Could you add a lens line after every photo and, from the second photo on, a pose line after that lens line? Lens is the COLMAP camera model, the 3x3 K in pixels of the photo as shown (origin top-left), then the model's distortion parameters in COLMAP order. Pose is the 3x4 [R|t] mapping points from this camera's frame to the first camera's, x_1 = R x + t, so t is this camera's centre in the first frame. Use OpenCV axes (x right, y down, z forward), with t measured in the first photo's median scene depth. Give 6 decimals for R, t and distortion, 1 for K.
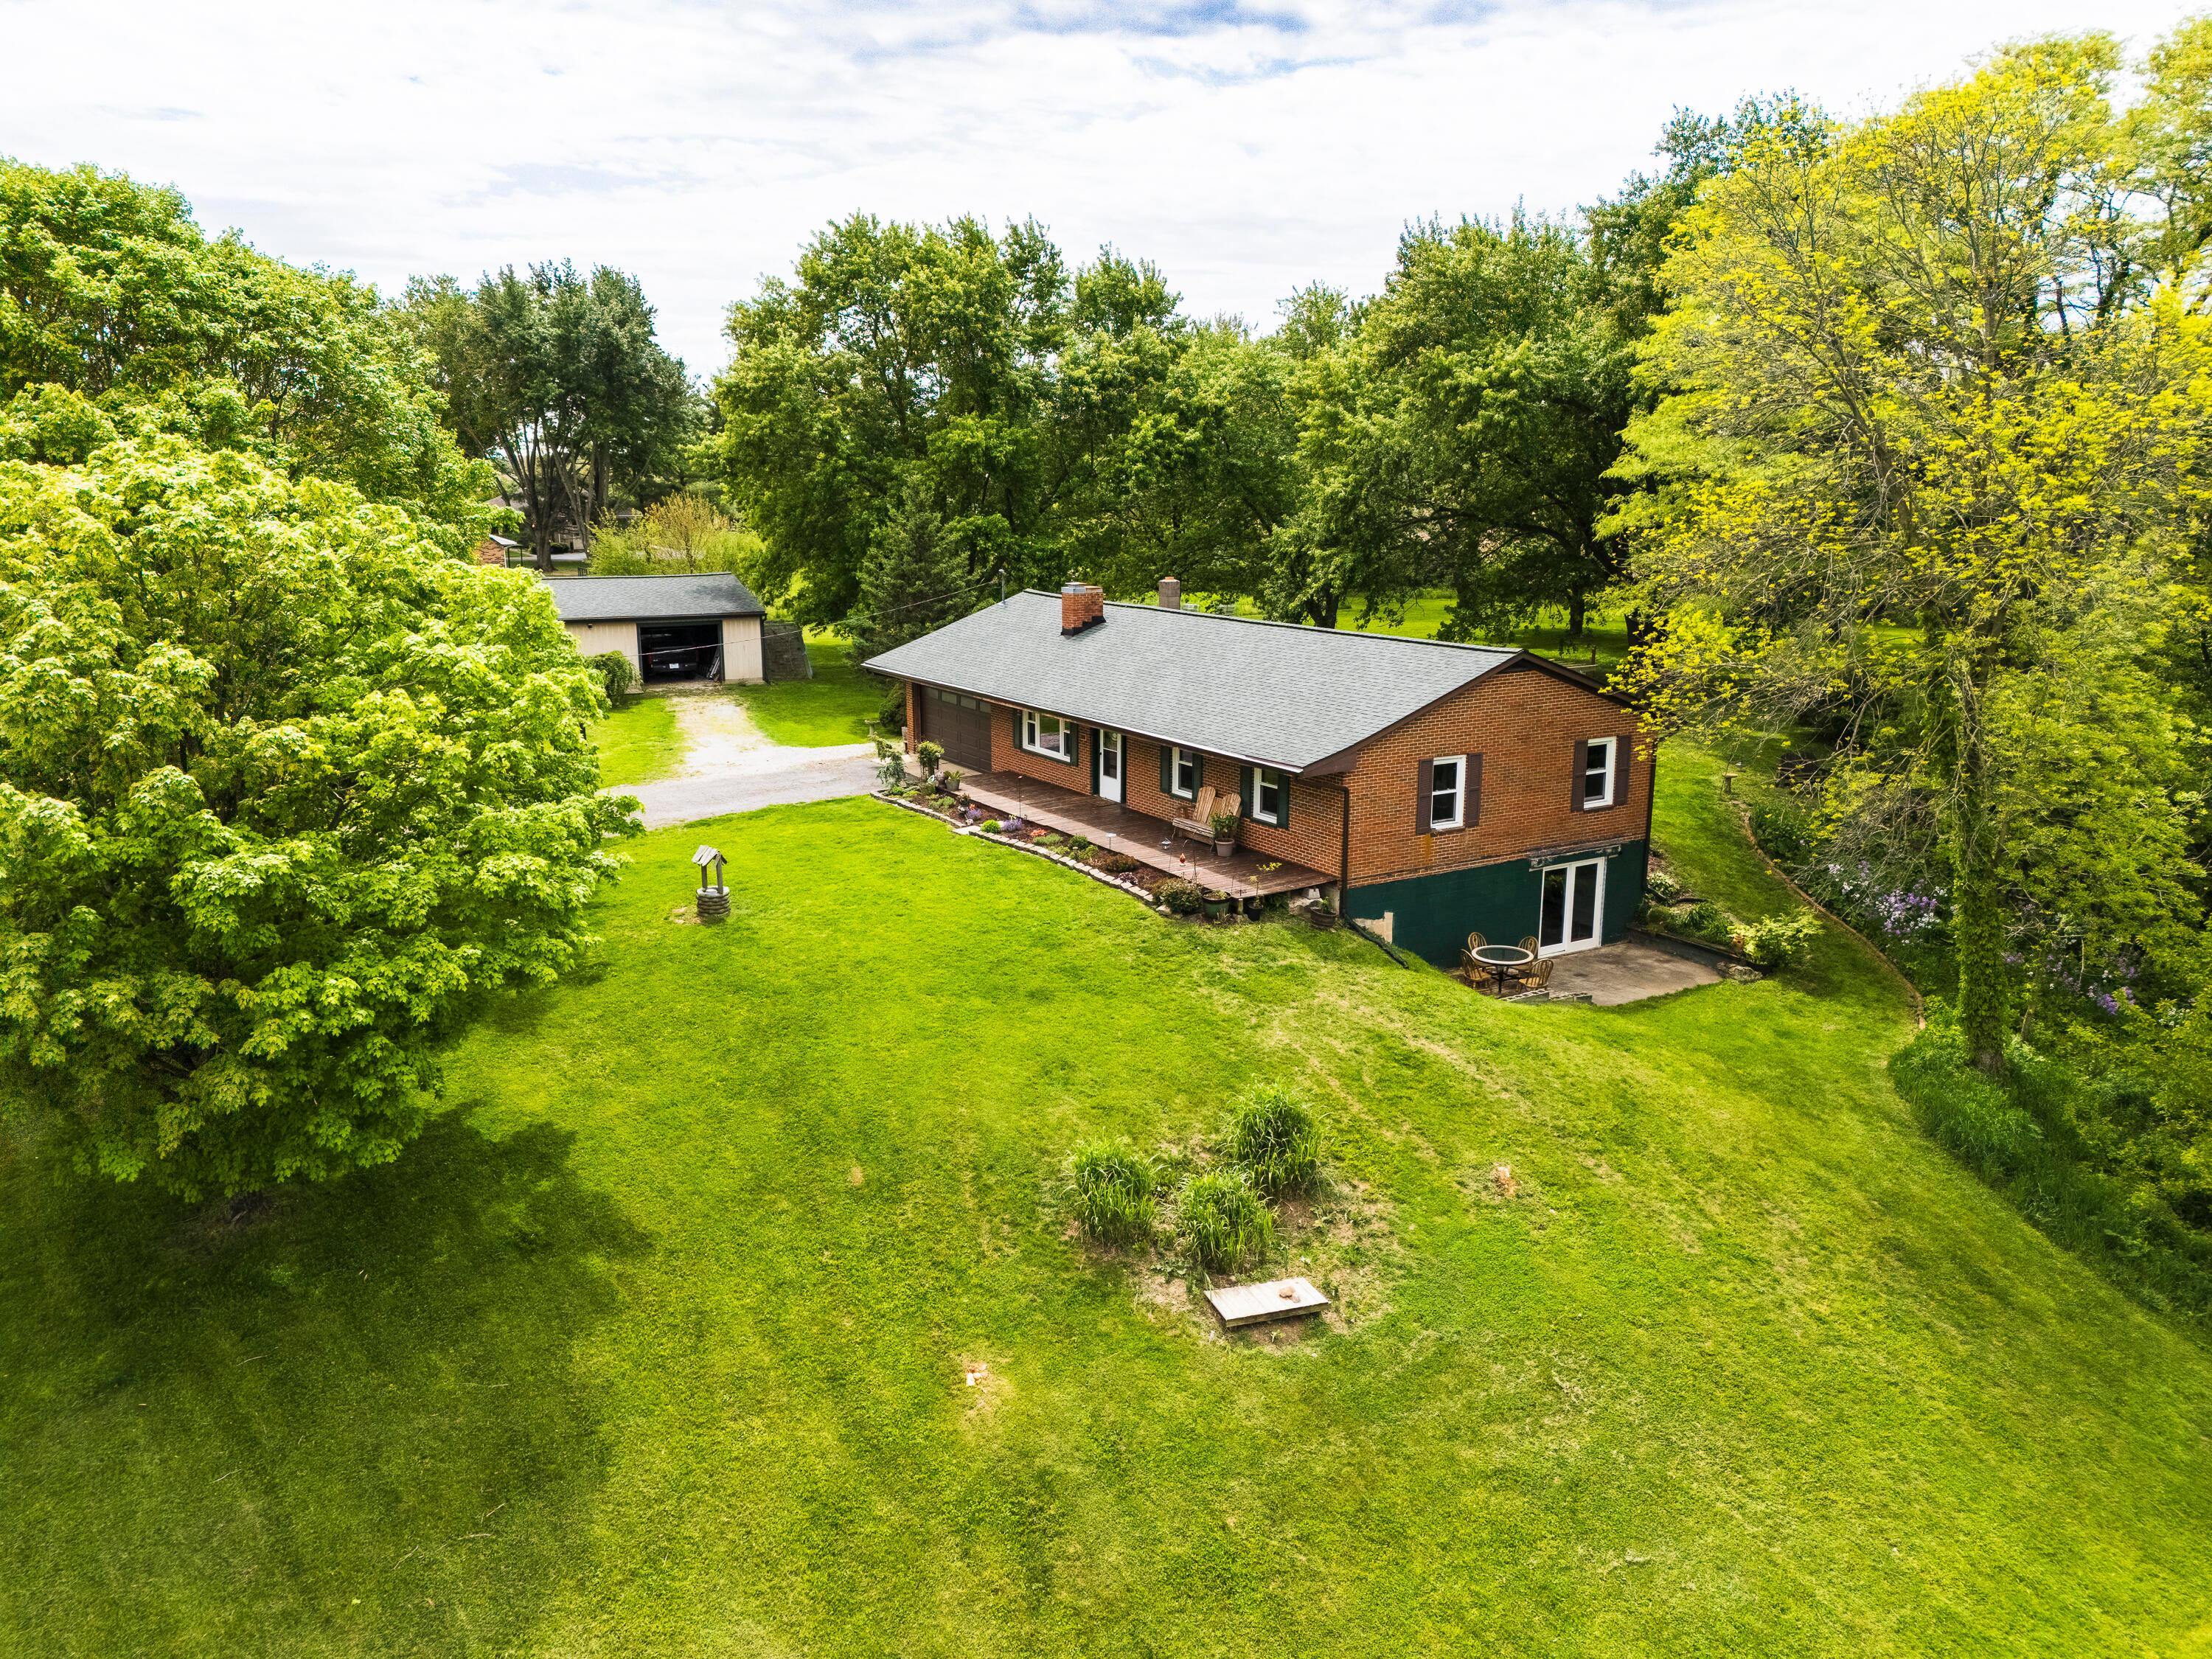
lens RADIAL K [[1628.5, 0, 1106.2], [0, 1628.5, 820.2], [0, 0, 1]] dist [0.092417, -0.086044]
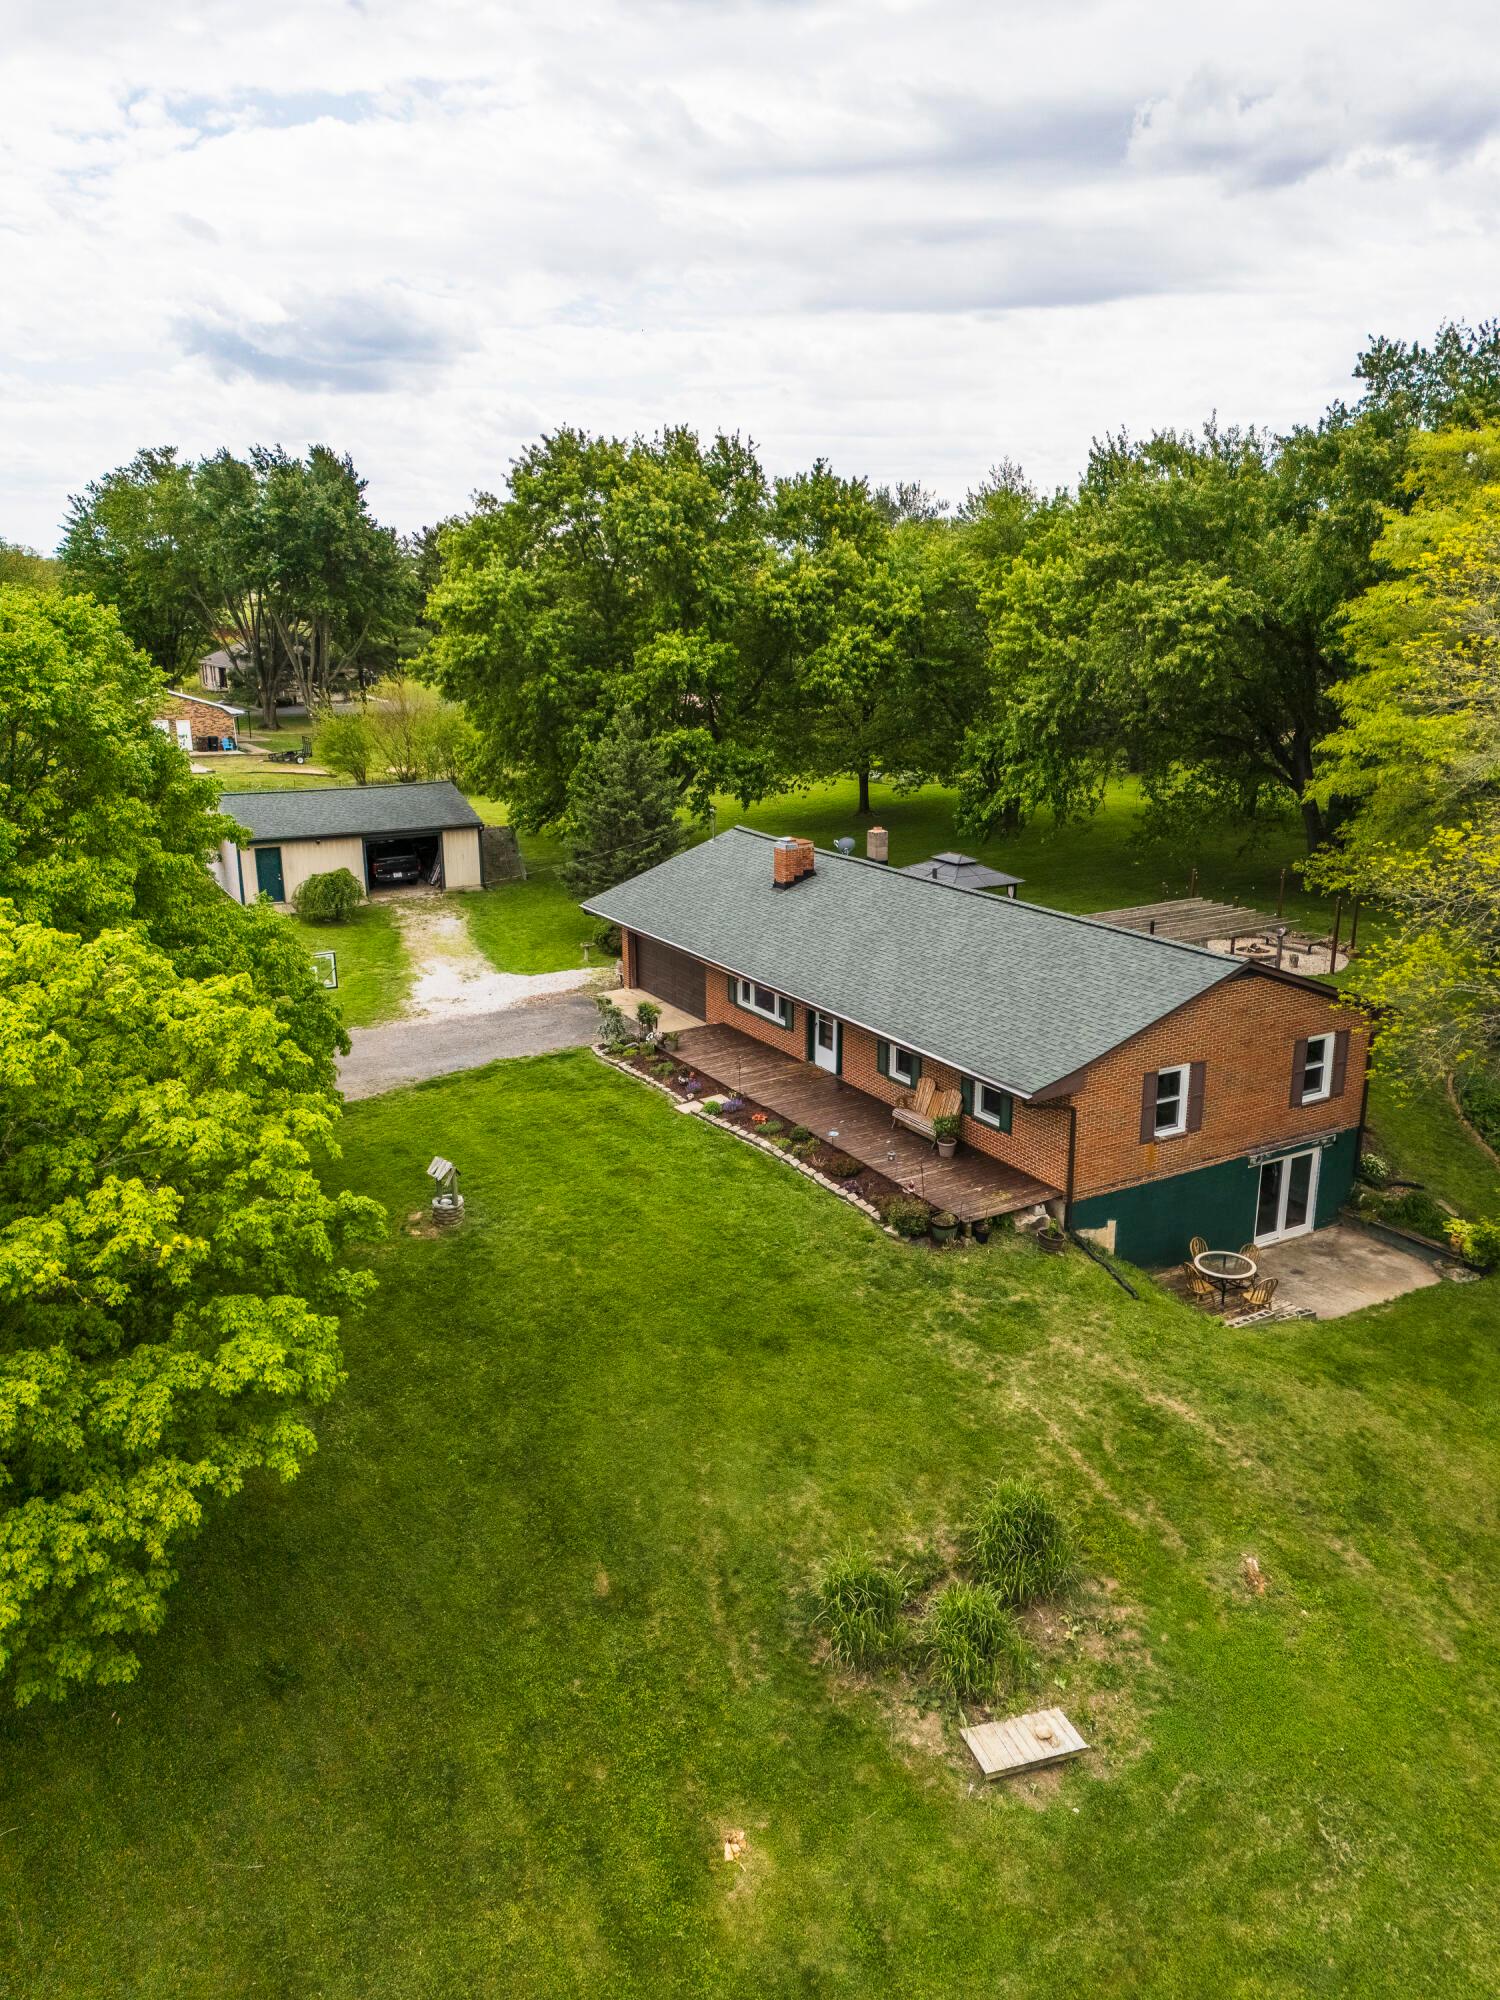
lens RADIAL K [[1479.3, 0, 747.1], [0, 1479.3, 1000.7], [0, 0, 1]] dist [0.061950, -0.039364]
pose [[0.999754, 0.000242, -0.022164, -0.032046], [0.001136, 0.998066, 0.062145, -0.137069], [0.022136, -0.062155, 0.997821, 0.086318]]
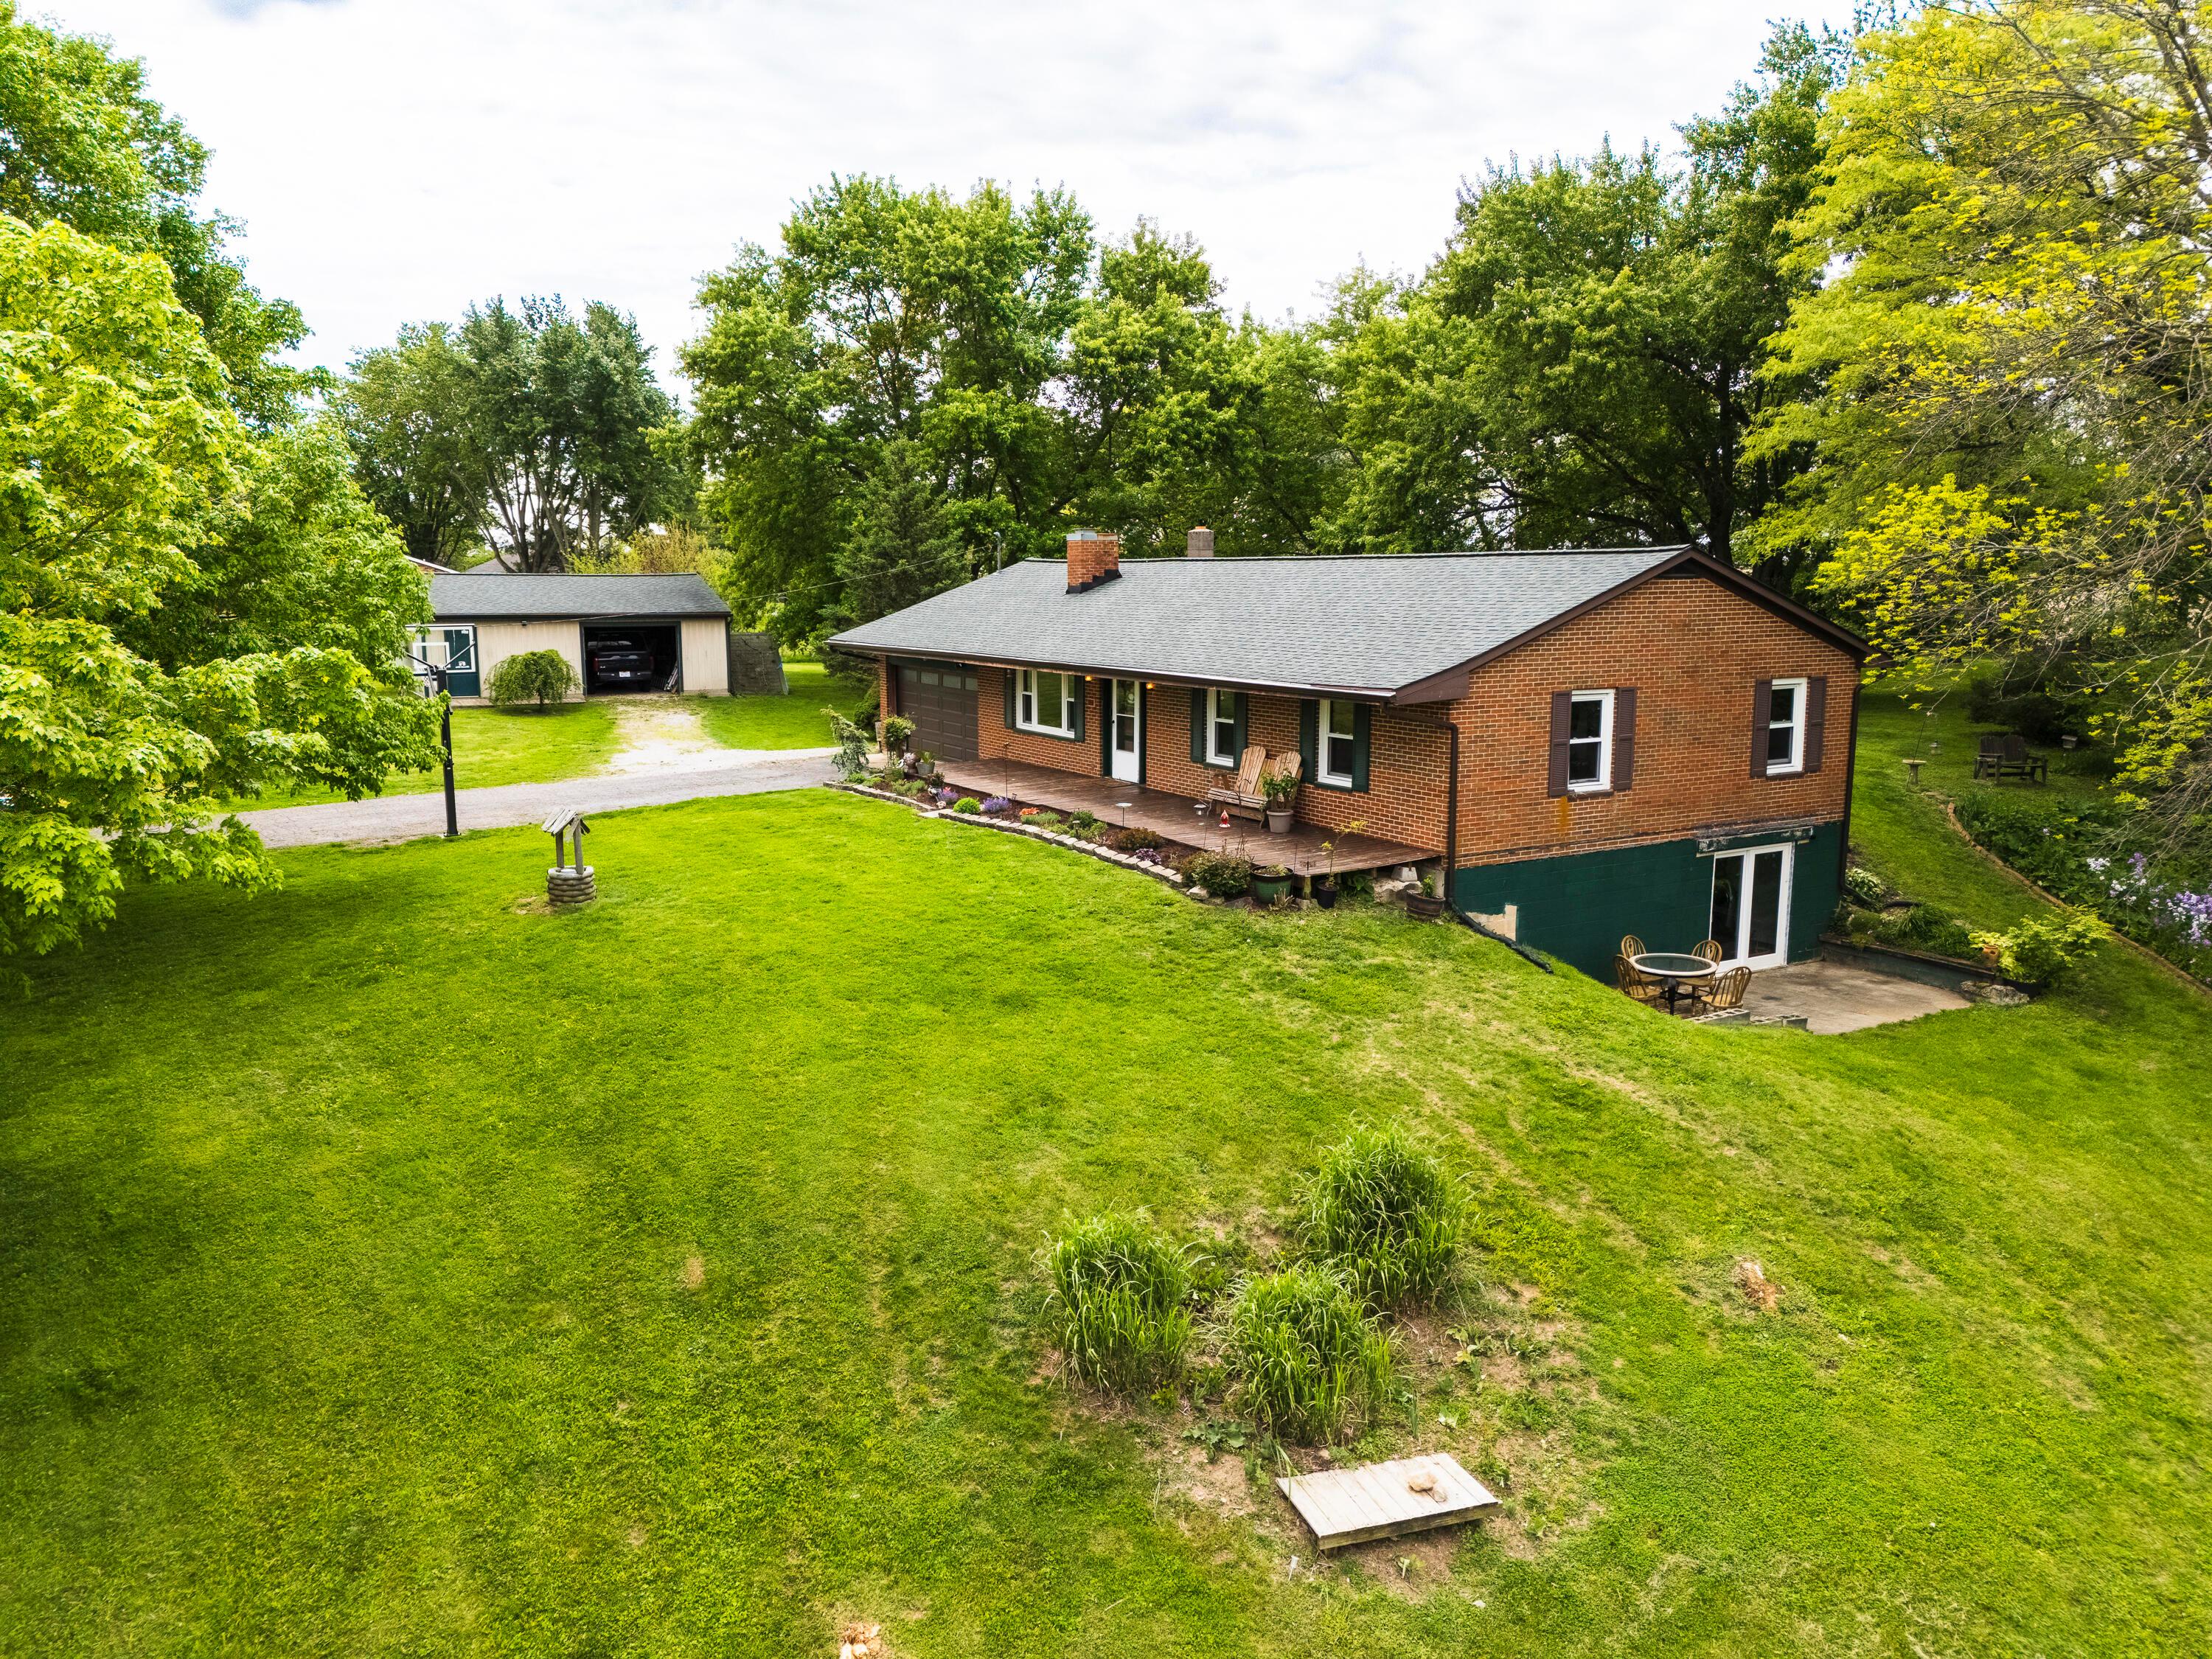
lens RADIAL K [[1625.1, 0, 1108.3], [0, 1625.1, 830.1], [0, 0, 1]] dist [0.068304, -0.049550]
pose [[0.999903, 0.001244, -0.013900, 0.005995], [-0.001975, 0.998610, -0.052677, 0.061764], [0.013815, 0.052699, 0.998515, 0.280064]]
